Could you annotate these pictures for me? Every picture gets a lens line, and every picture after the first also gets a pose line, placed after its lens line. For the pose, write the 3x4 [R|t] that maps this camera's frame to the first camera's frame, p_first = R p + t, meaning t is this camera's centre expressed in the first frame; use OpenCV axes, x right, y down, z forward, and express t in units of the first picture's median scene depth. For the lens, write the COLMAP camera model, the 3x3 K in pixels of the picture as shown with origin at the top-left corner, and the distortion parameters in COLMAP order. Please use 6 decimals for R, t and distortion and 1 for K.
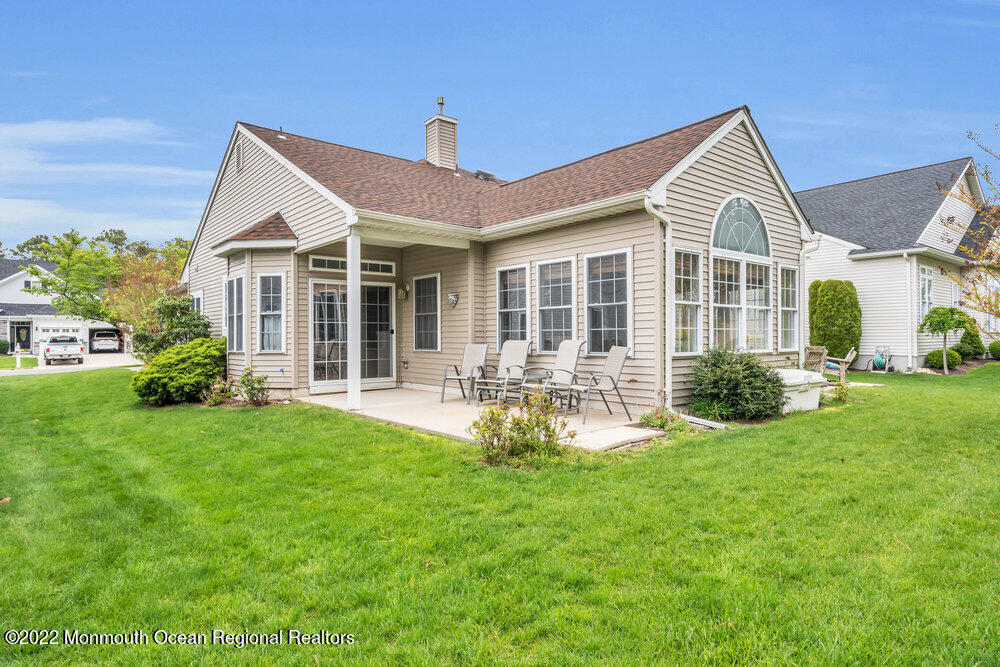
lens RADIAL K [[573.3, 0, 500.0], [0, 573.3, 333.3], [0, 0, 1]] dist [-0.001642, -0.000014]
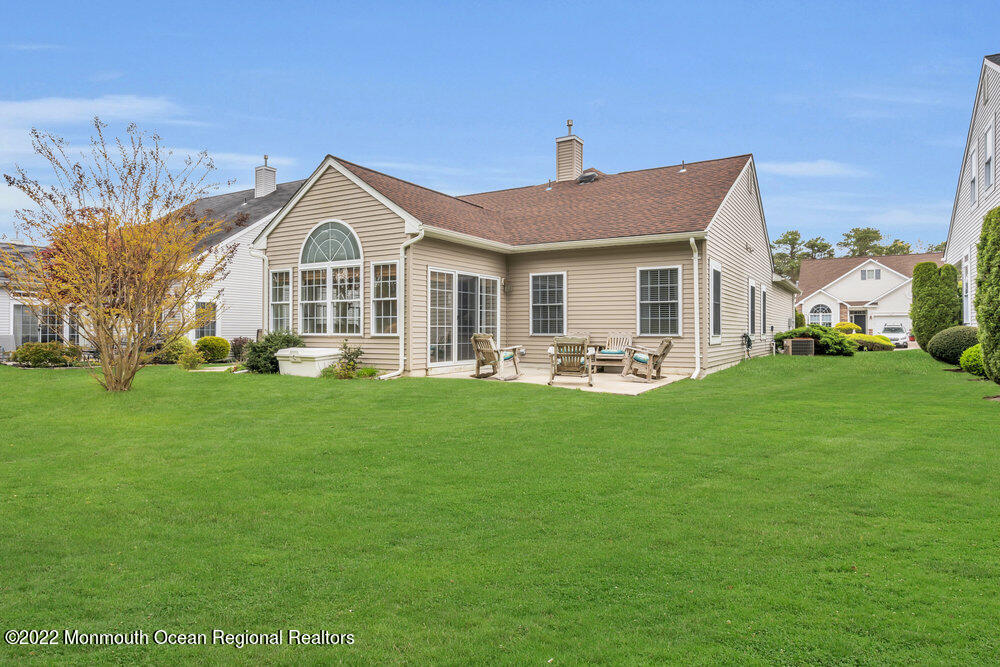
lens RADIAL K [[573.3, 0, 500.3], [0, 573.3, 330.4], [0, 0, 1]] dist [-0.001642, -0.000014]
pose [[0.329328, 0.009521, -0.944168, 1.836724], [-0.000283, 0.999950, 0.009985, 0.008911], [0.944216, -0.003021, 0.329314, 0.927619]]
